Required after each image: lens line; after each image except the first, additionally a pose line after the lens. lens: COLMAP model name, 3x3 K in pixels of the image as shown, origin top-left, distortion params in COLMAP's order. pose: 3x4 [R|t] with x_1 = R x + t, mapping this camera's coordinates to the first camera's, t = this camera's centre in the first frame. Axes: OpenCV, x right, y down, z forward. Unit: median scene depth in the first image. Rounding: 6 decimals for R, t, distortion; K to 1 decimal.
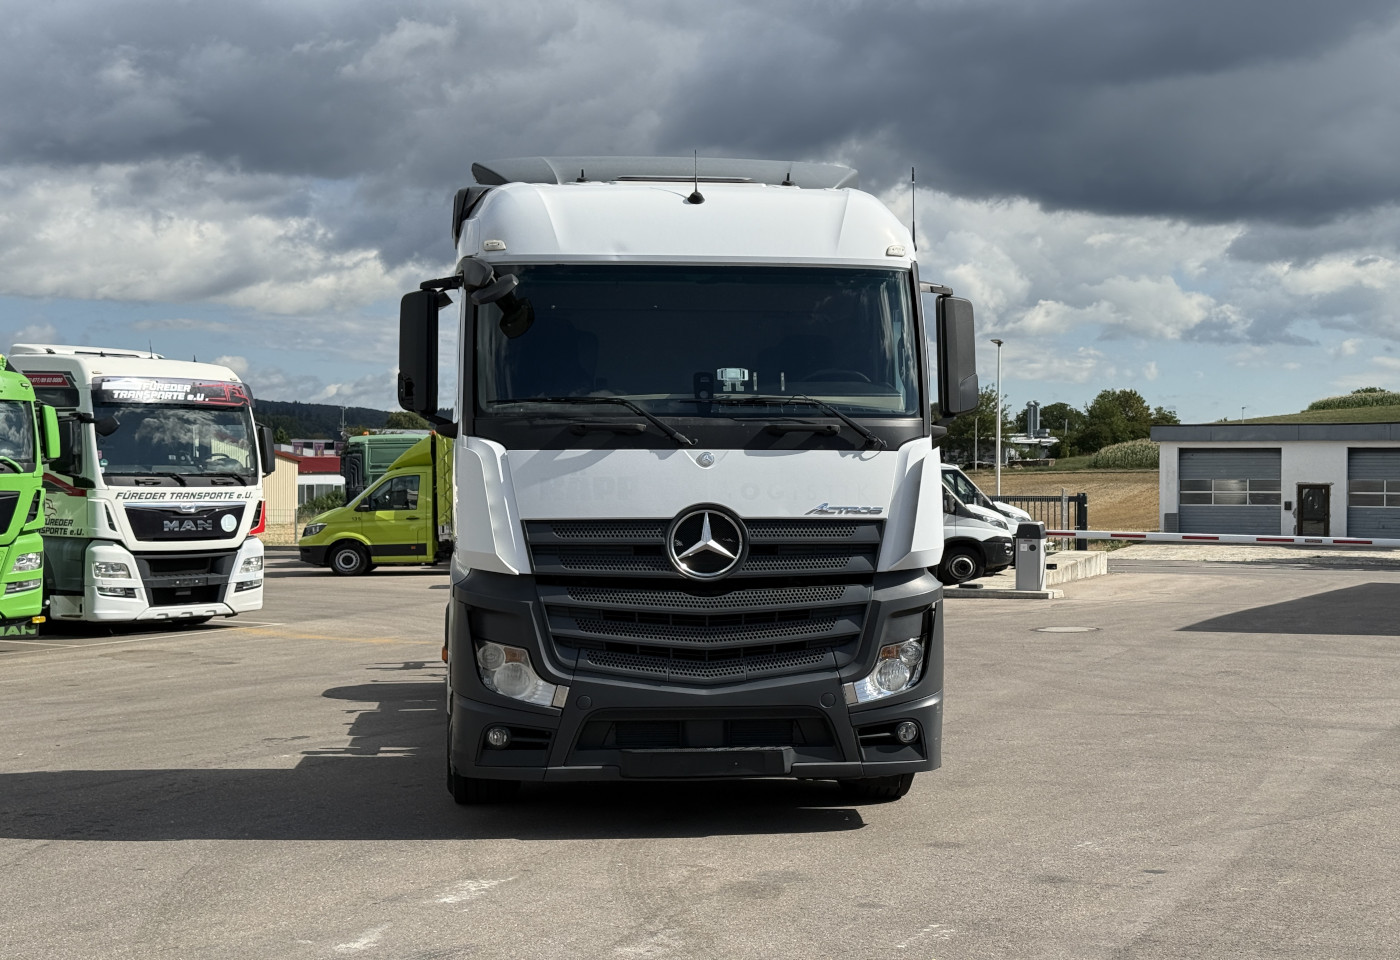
lens RADIAL K [[1950.5, 0, 700.0], [0, 1950.5, 480.0], [0, 0, 1]] dist [0.115995, -0.043311]
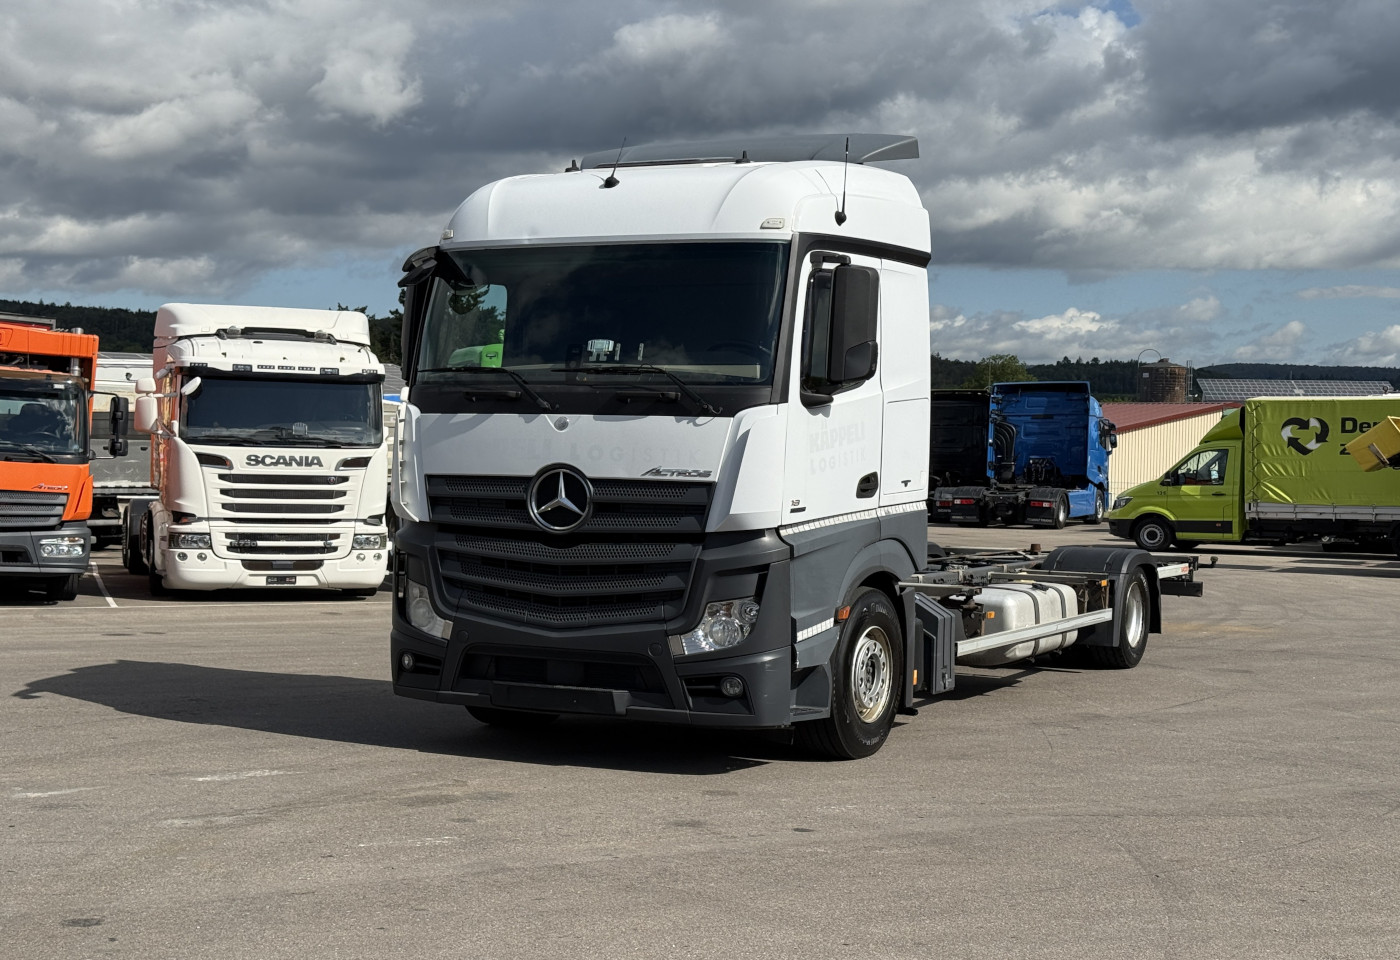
lens RADIAL K [[2029.8, 0, 700.0], [0, 2029.8, 480.0], [0, 0, 1]] dist [0.163754, -0.072179]
pose [[0.839526, 0.024315, -0.542775, 0.679026], [-0.017953, 0.999694, 0.017017, 0.000450], [0.543022, -0.004542, 0.839706, 0.080777]]
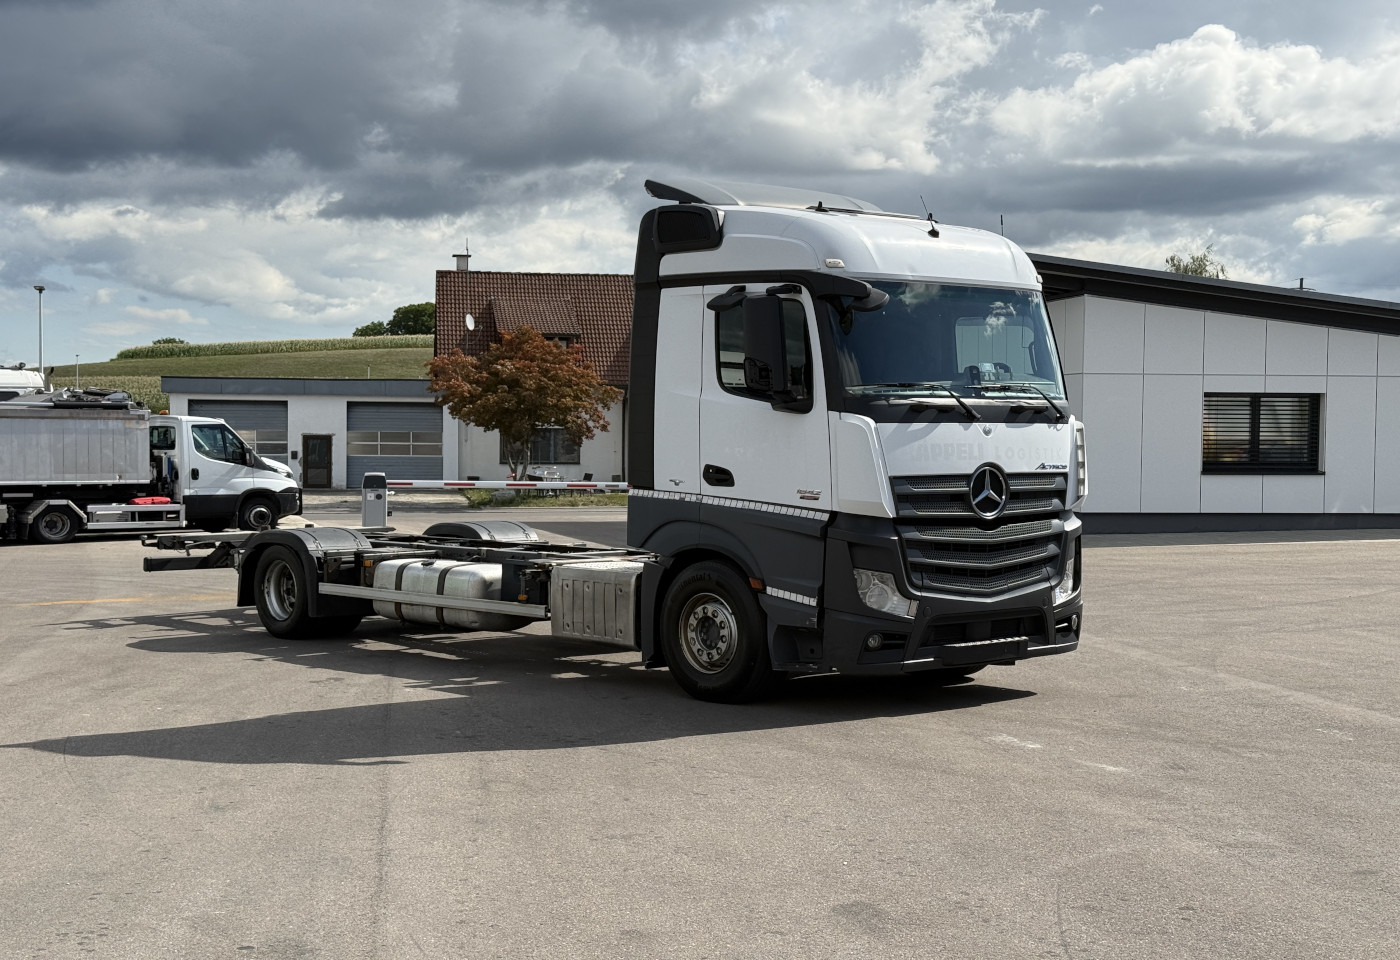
lens RADIAL K [[1950.5, 0, 700.0], [0, 1950.5, 480.0], [0, 0, 1]] dist [0.115995, -0.043311]
pose [[0.821561, -0.012698, 0.569979, -0.926987], [-0.002488, 0.999663, 0.025857, -0.010470], [-0.570115, -0.022661, 0.821252, -0.008839]]
